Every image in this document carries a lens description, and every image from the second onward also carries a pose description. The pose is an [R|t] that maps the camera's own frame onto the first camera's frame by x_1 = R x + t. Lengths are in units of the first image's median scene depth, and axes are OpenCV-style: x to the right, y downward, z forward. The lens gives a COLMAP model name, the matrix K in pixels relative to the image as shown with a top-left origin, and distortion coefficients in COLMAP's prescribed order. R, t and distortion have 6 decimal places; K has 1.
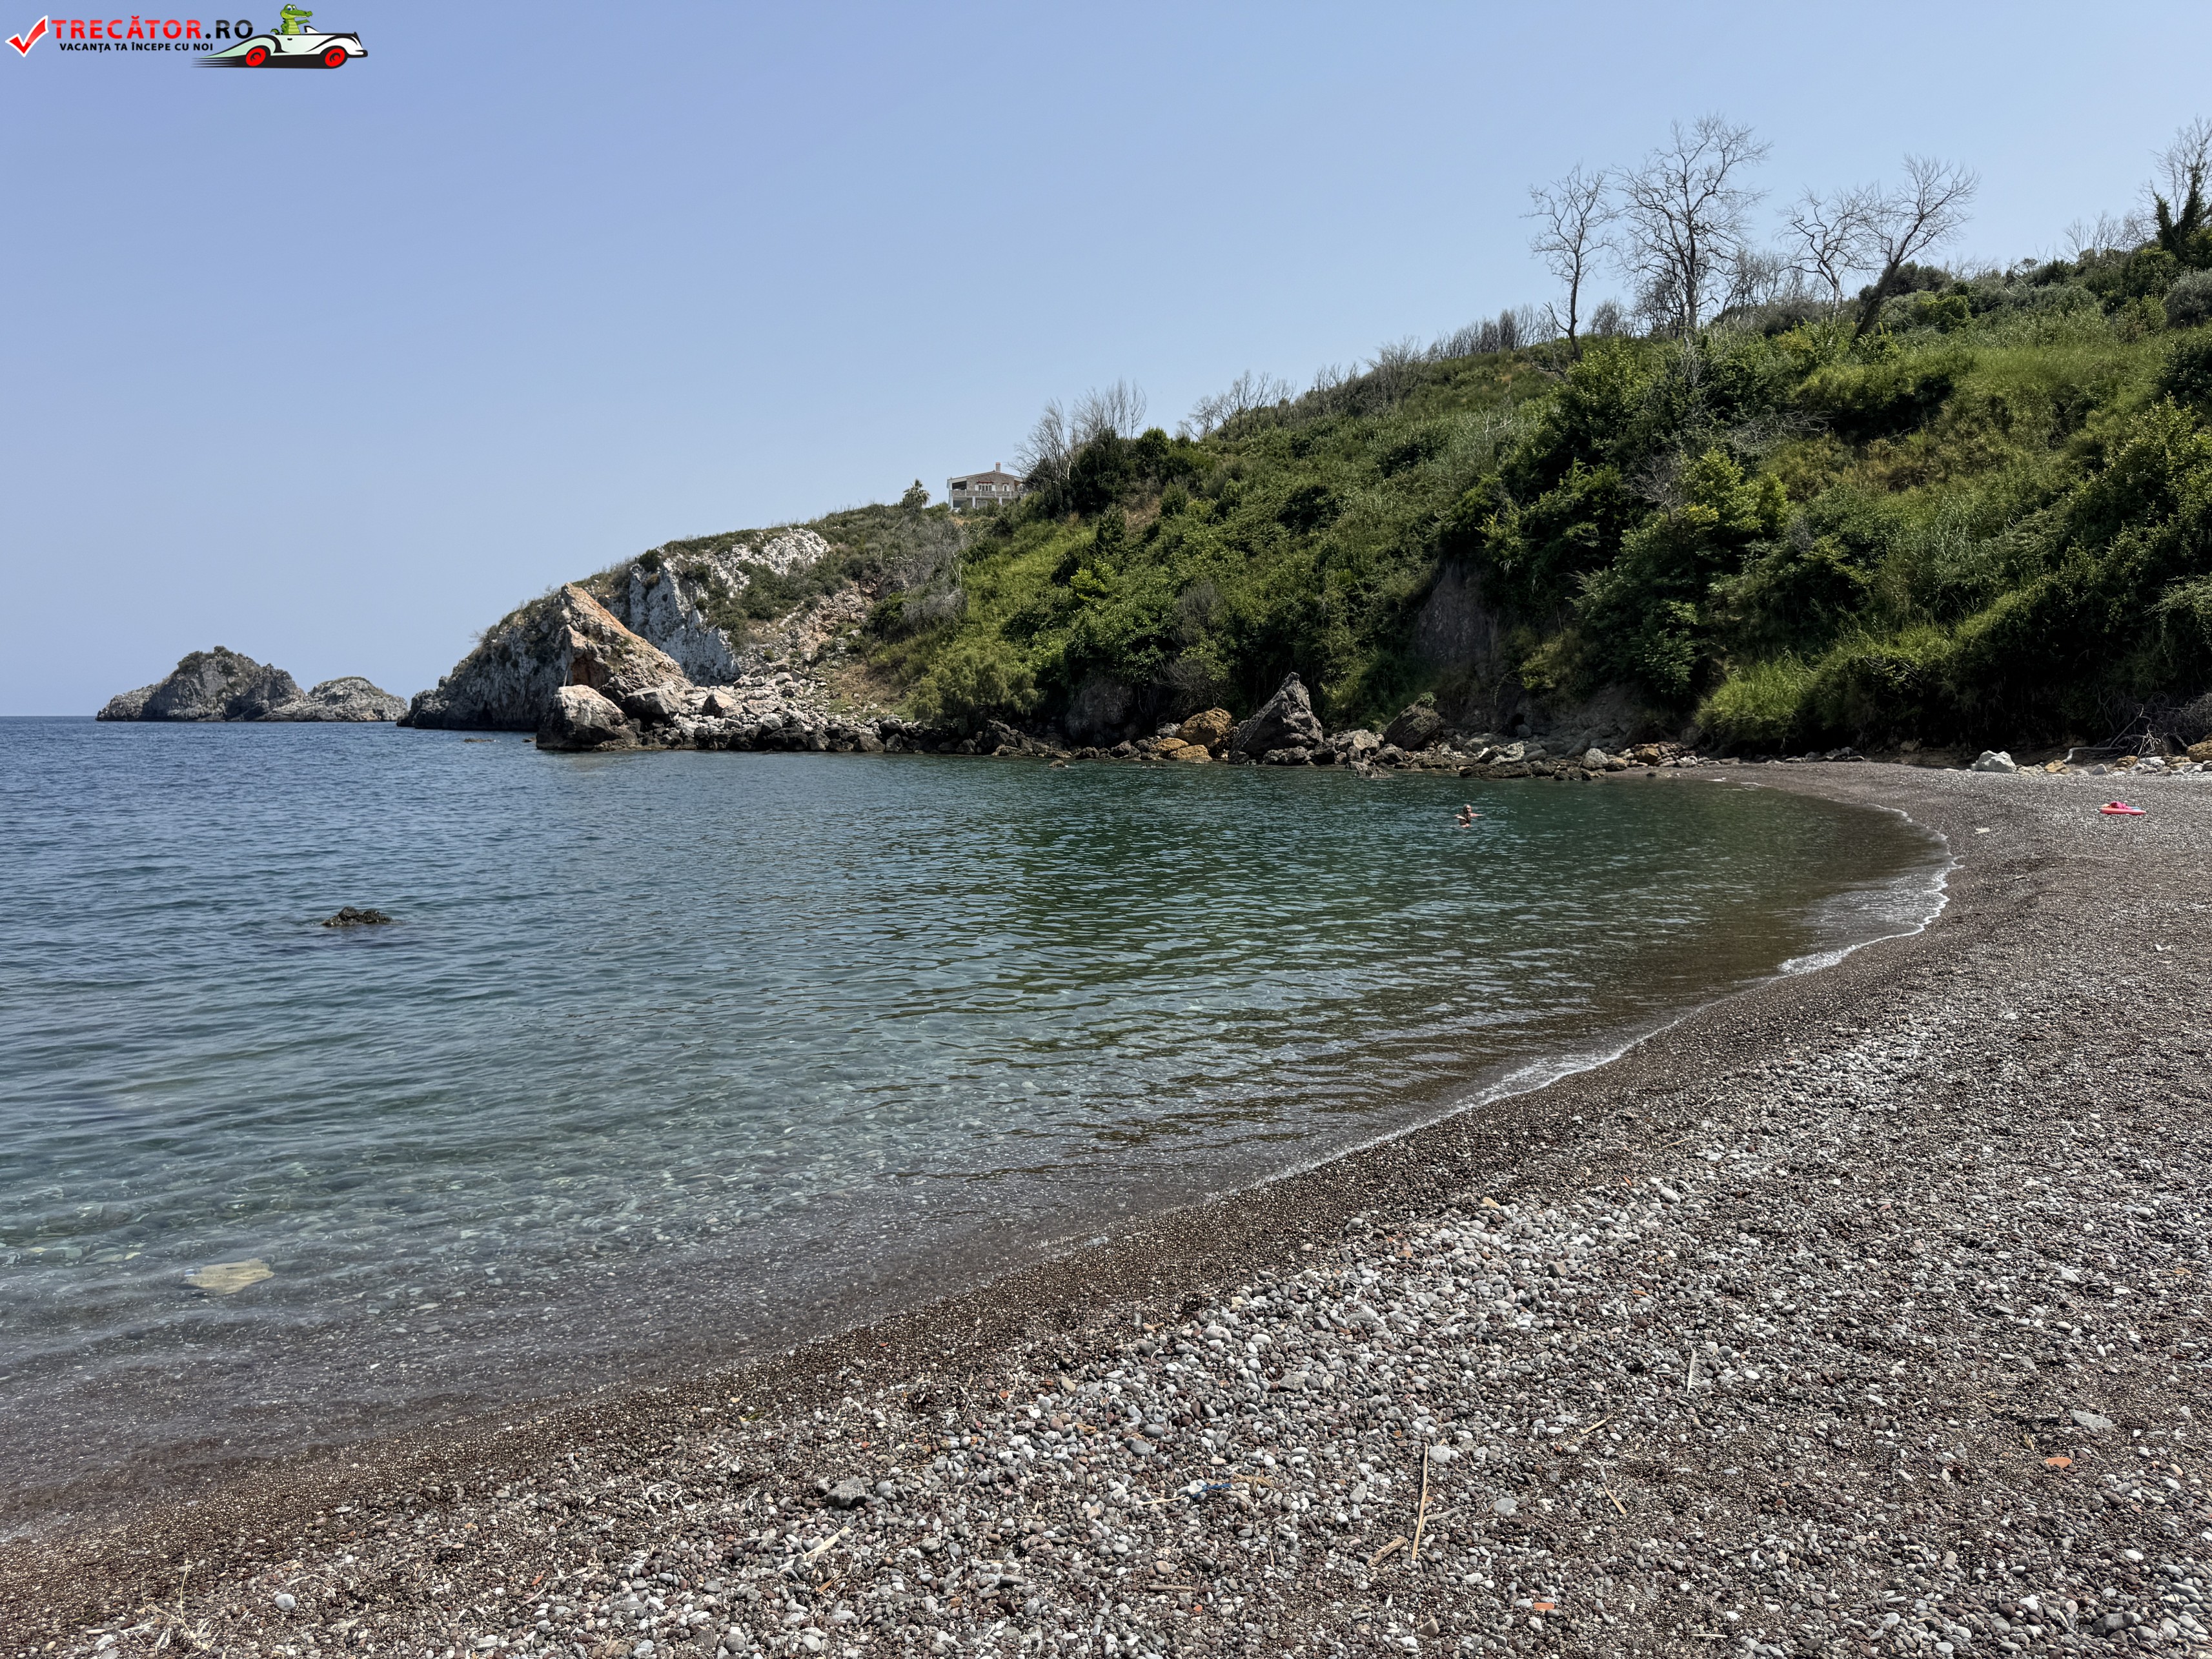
lens RADIAL K [[1551.7, 0, 1102.0], [0, 1551.7, 842.7], [0, 0, 1]] dist [0.078847, -0.110125]
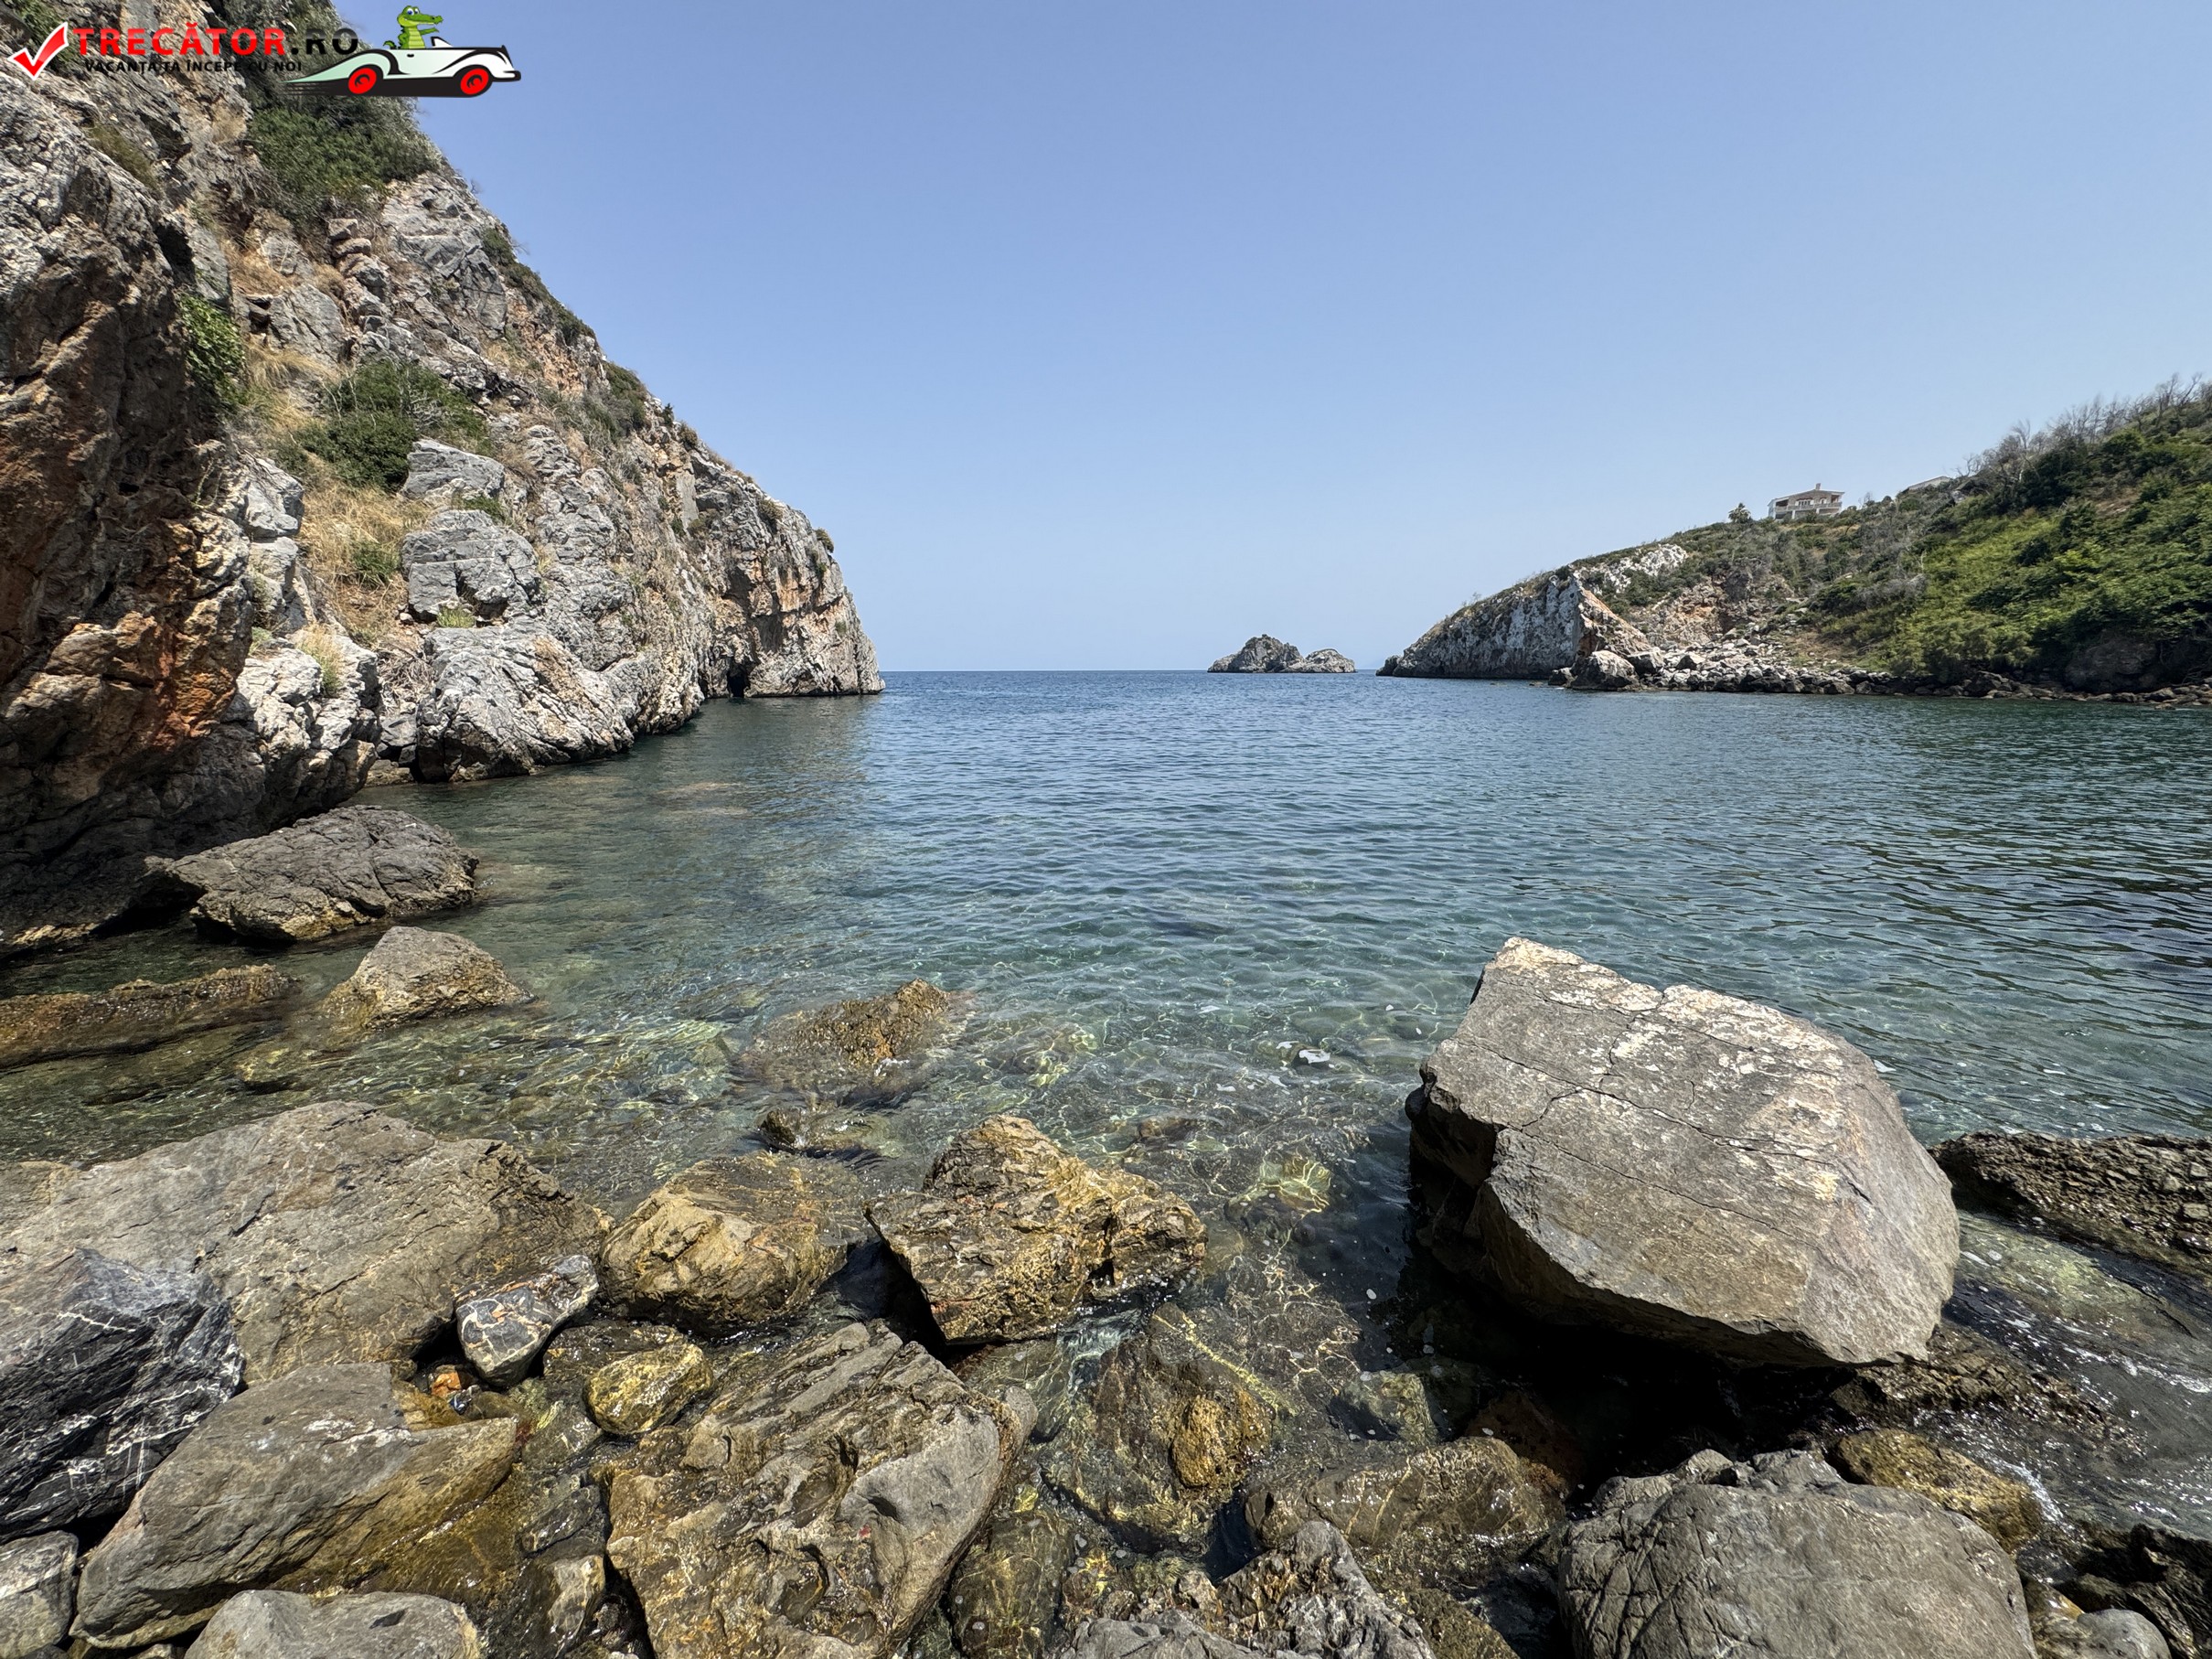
lens RADIAL K [[882.7, 0, 1104.7], [0, 882.7, 822.1], [0, 0, 1]] dist [-0.000402, -0.000506]
pose [[0.797316, 0.101047, -0.595043, -0.206659], [-0.046725, 0.993261, 0.106062, 0.004625], [0.601750, -0.056761, 0.796665, -0.067131]]
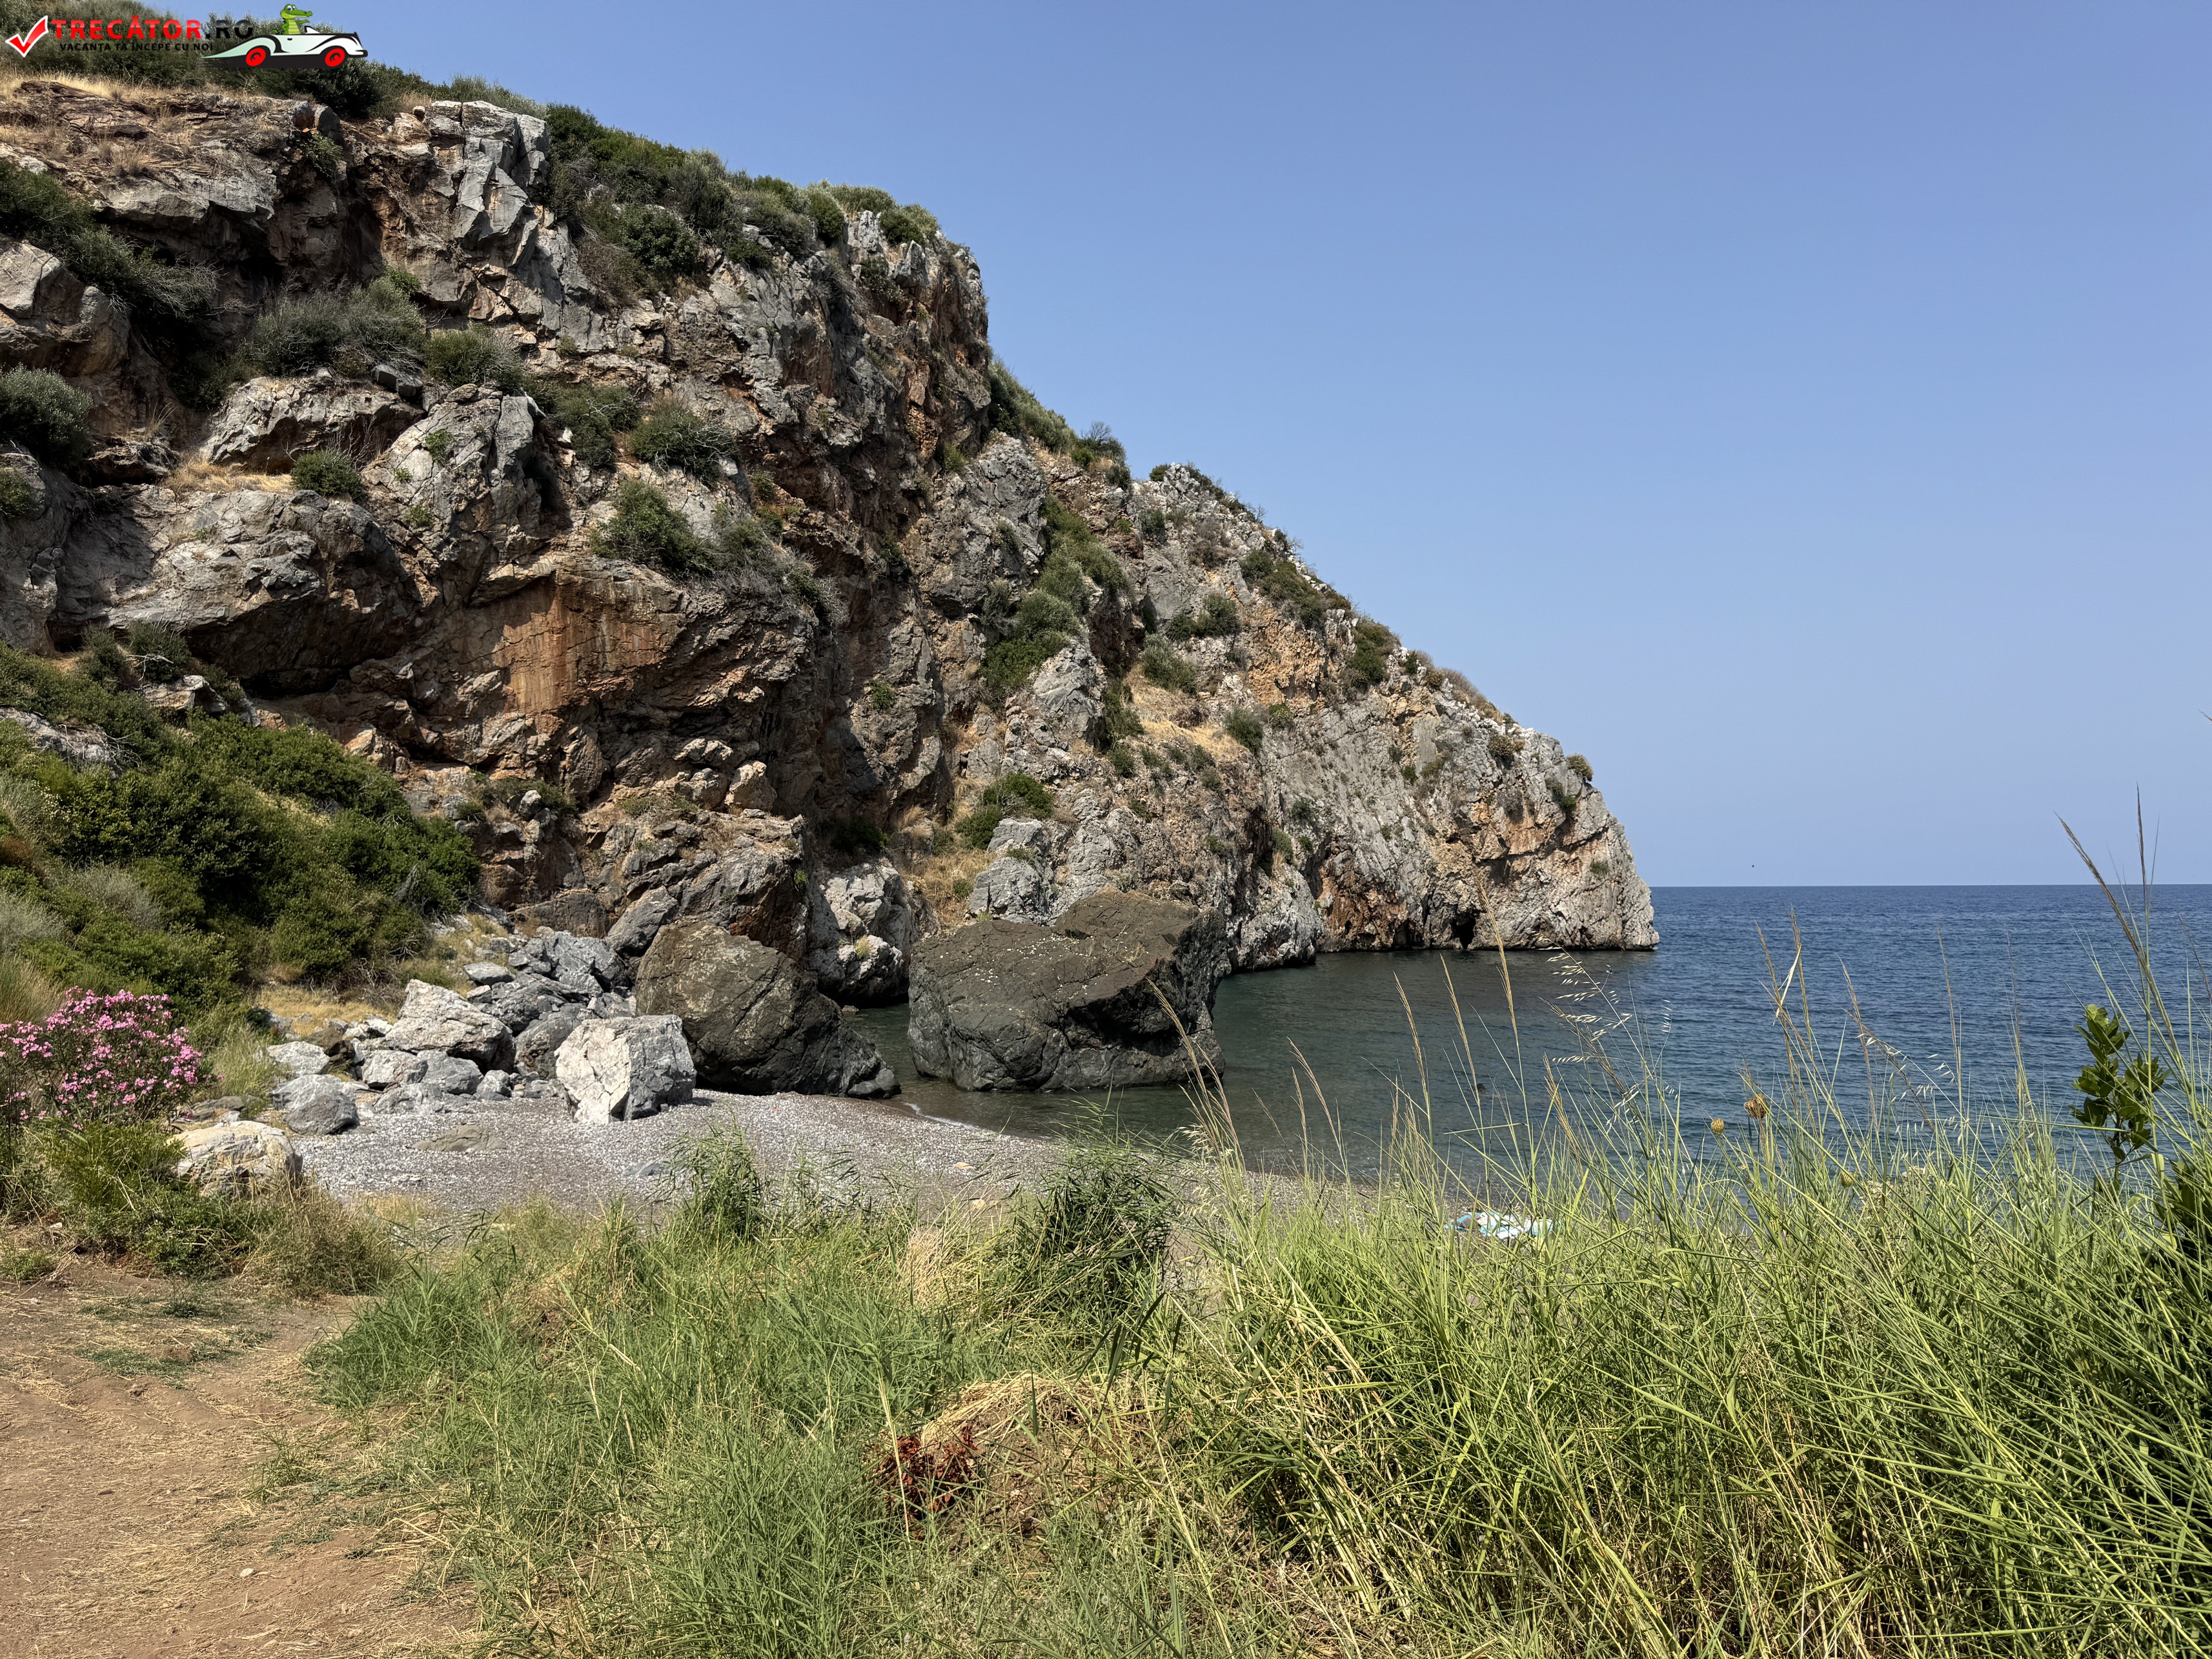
lens RADIAL K [[1551.7, 0, 1117.3], [0, 1551.7, 832.8], [0, 0, 1]] dist [0.078847, -0.110125]
pose [[0.019613, -0.034229, -0.999222, 0.344868], [-0.074748, 0.996567, -0.035605, -0.038535], [0.997010, 0.075388, 0.016987, 0.079350]]
